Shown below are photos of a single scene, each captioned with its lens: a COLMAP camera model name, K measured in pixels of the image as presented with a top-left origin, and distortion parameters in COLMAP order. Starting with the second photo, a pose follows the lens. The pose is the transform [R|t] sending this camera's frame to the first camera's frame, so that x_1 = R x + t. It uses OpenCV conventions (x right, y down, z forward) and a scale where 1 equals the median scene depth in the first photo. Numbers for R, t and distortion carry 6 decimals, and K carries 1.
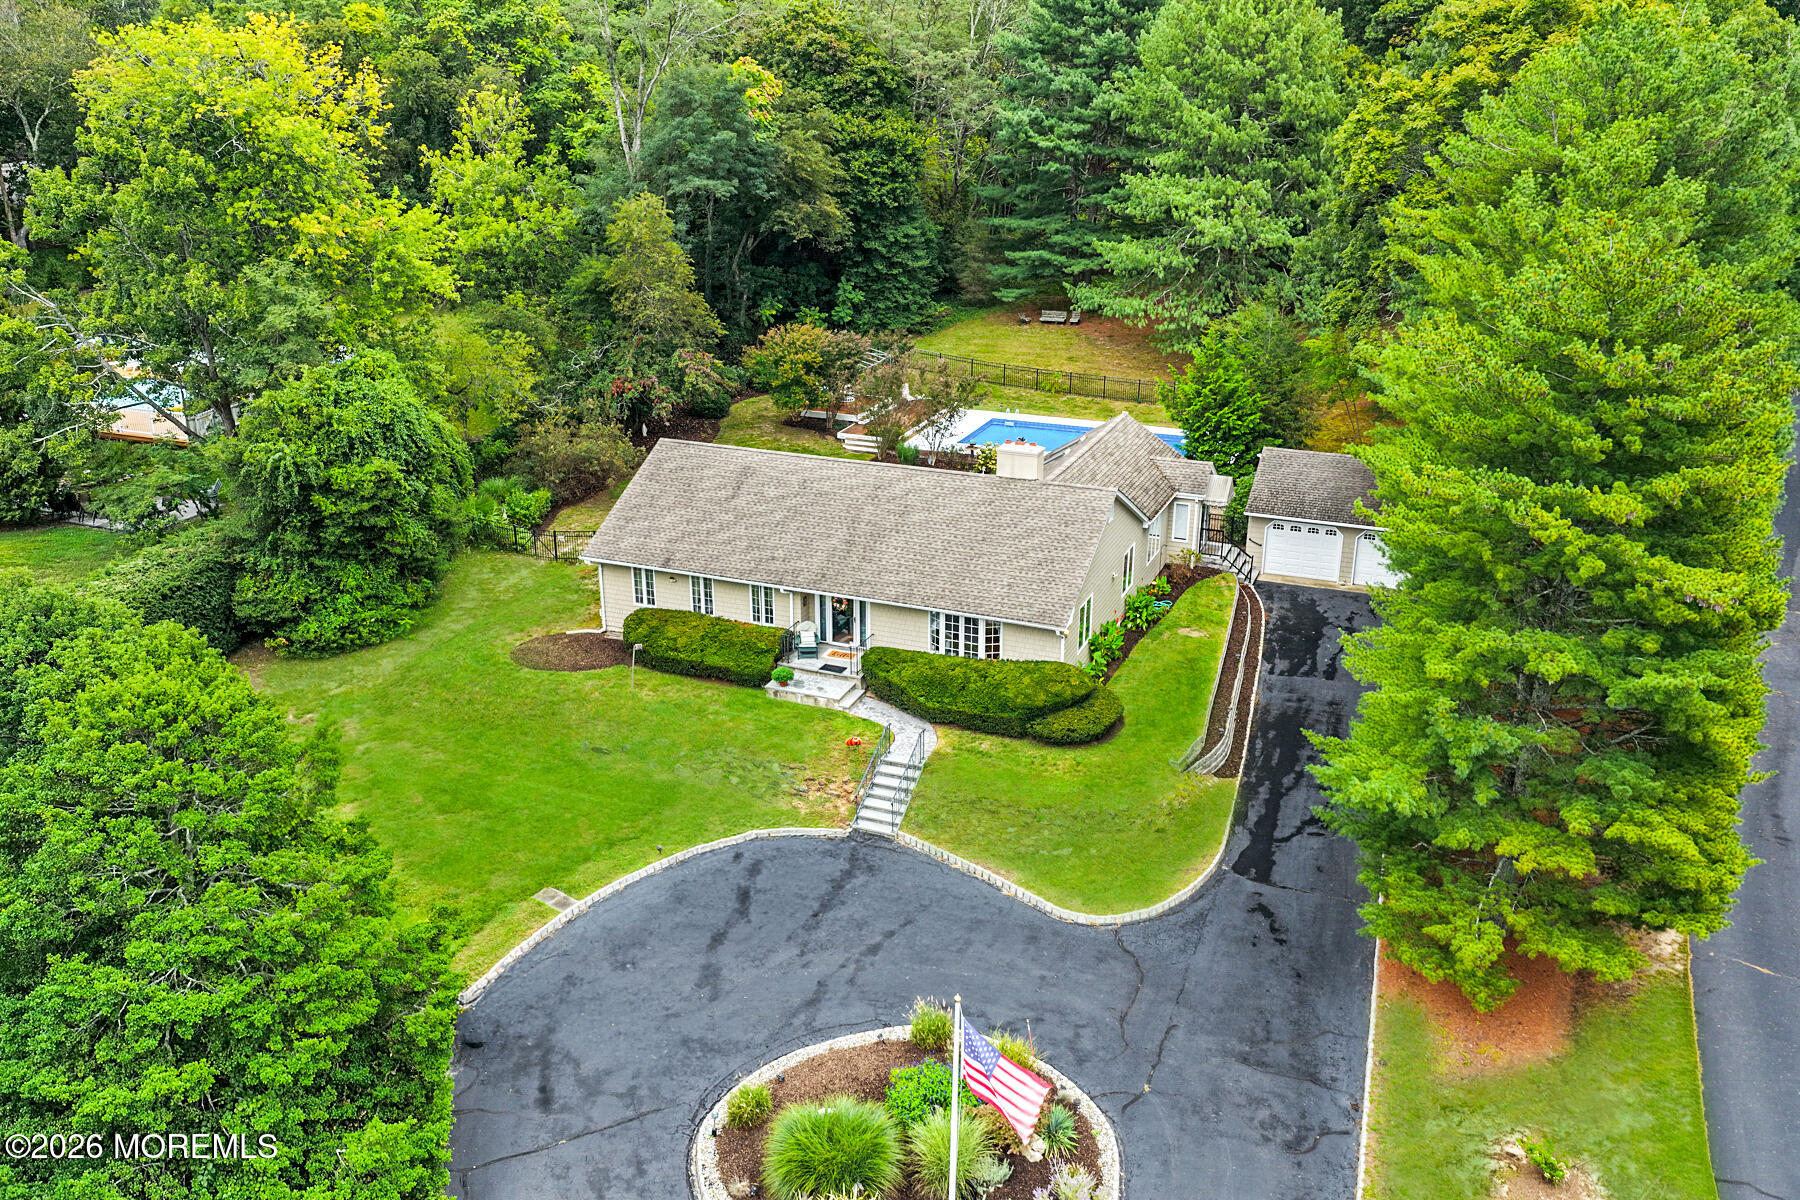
lens RADIAL K [[1482.9, 0, 900.0], [0, 1482.9, 600.0], [0, 0, 1]] dist [-0.013503, 0.004017]
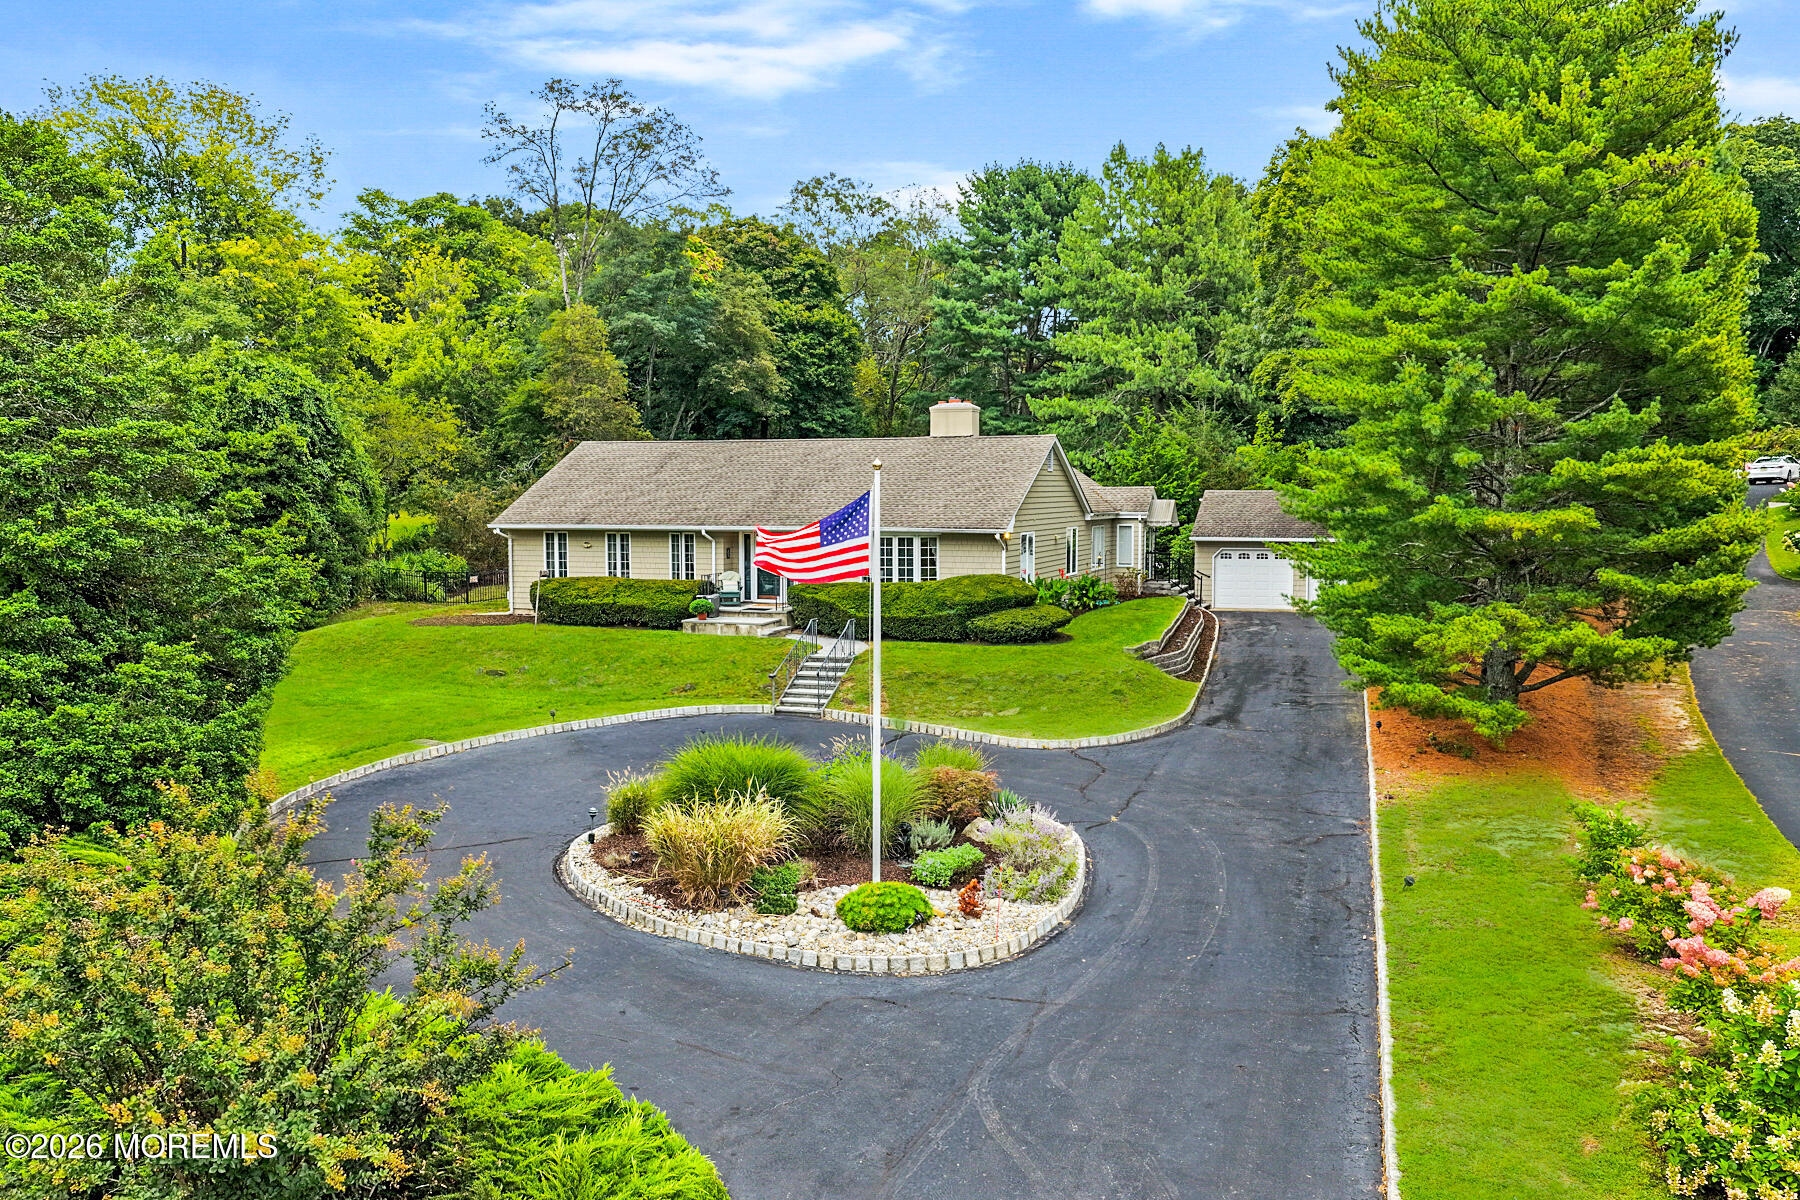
lens RADIAL K [[1482.9, 0, 900.0], [0, 1482.9, 600.0], [0, 0, 1]] dist [-0.013503, 0.004017]
pose [[0.999299, -0.002940, 0.037332, 0.005558], [0.012935, 0.962656, -0.270419, 0.172225], [-0.035143, 0.270712, 0.962019, 0.063709]]
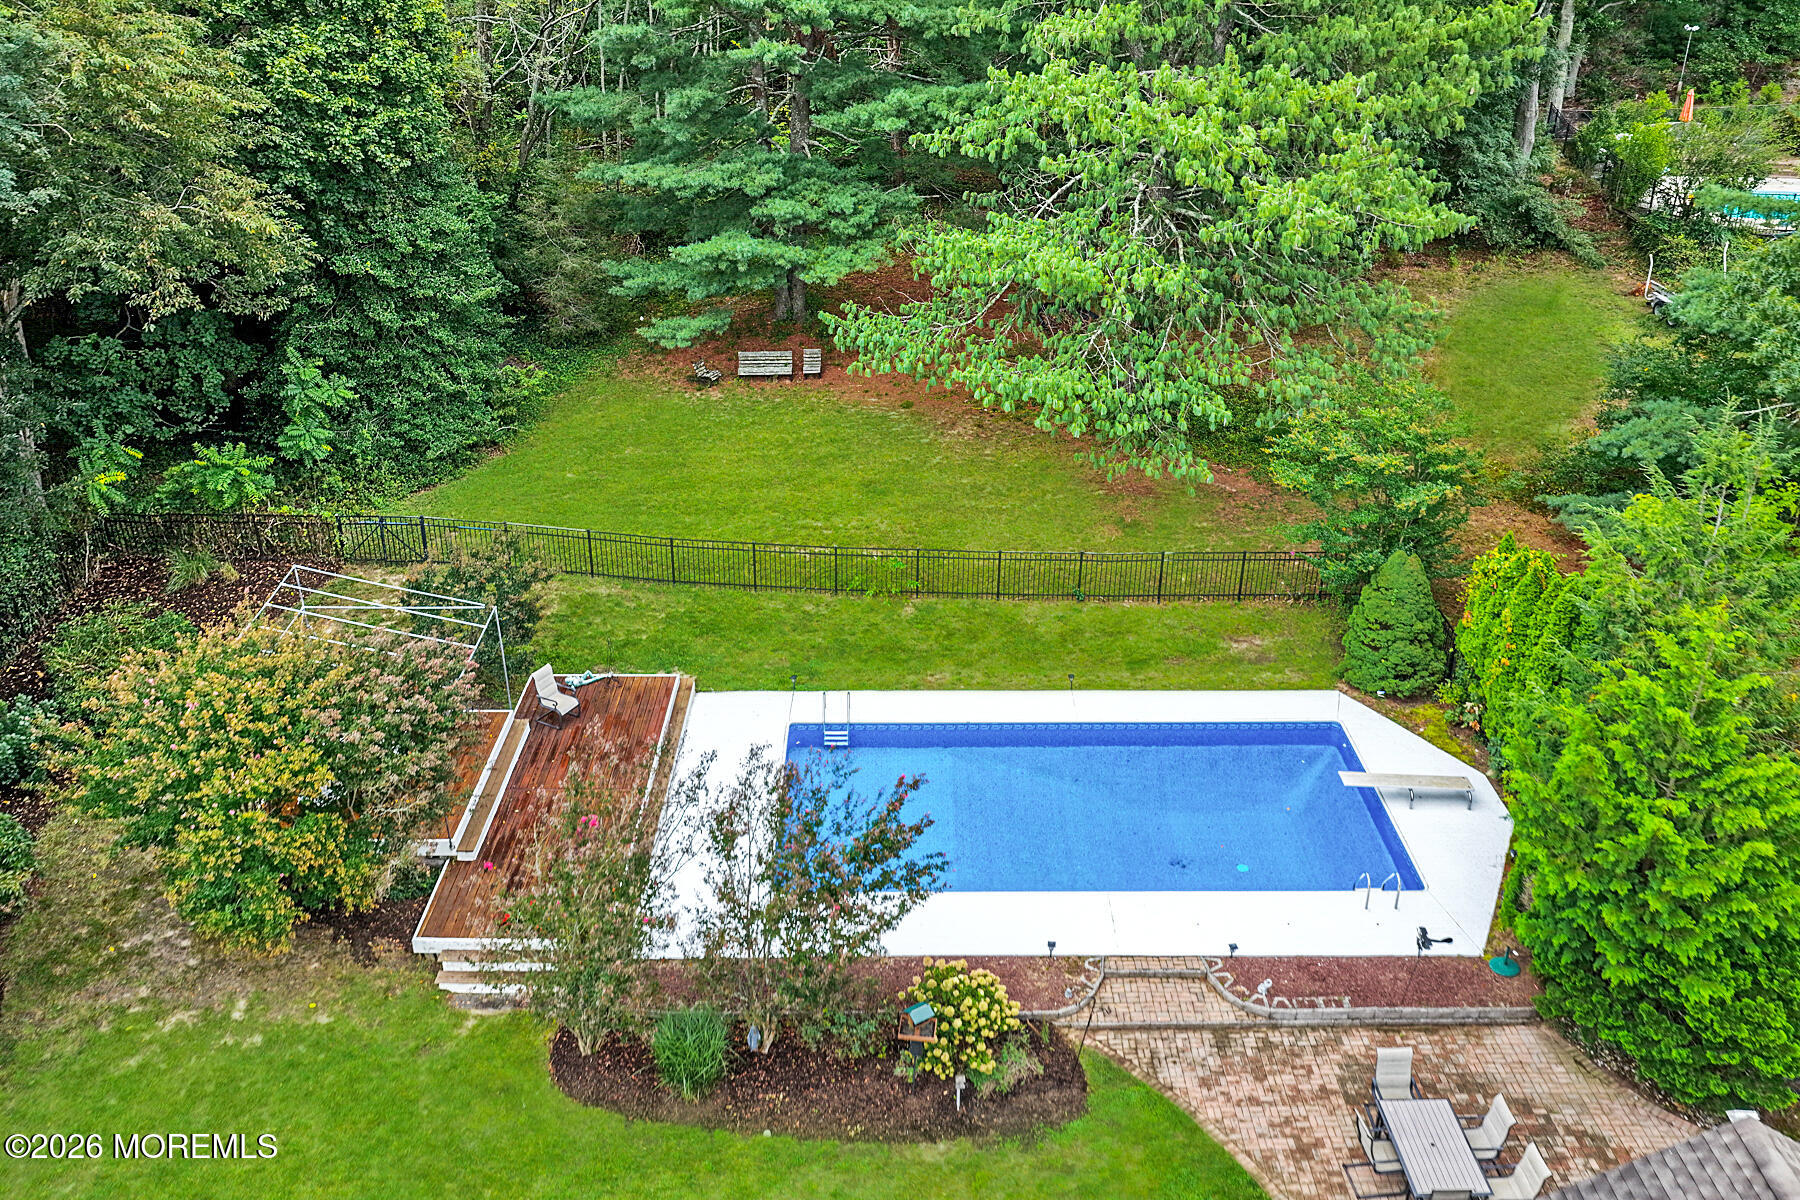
lens RADIAL K [[1482.9, 0, 900.0], [0, 1482.9, 600.0], [0, 0, 1]] dist [-0.013503, 0.004017]
pose [[0.924219, -0.168992, 0.342434, -0.040400], [0.134371, 0.983317, 0.122605, -0.205739], [-0.357441, -0.067301, 0.931508, 0.648505]]
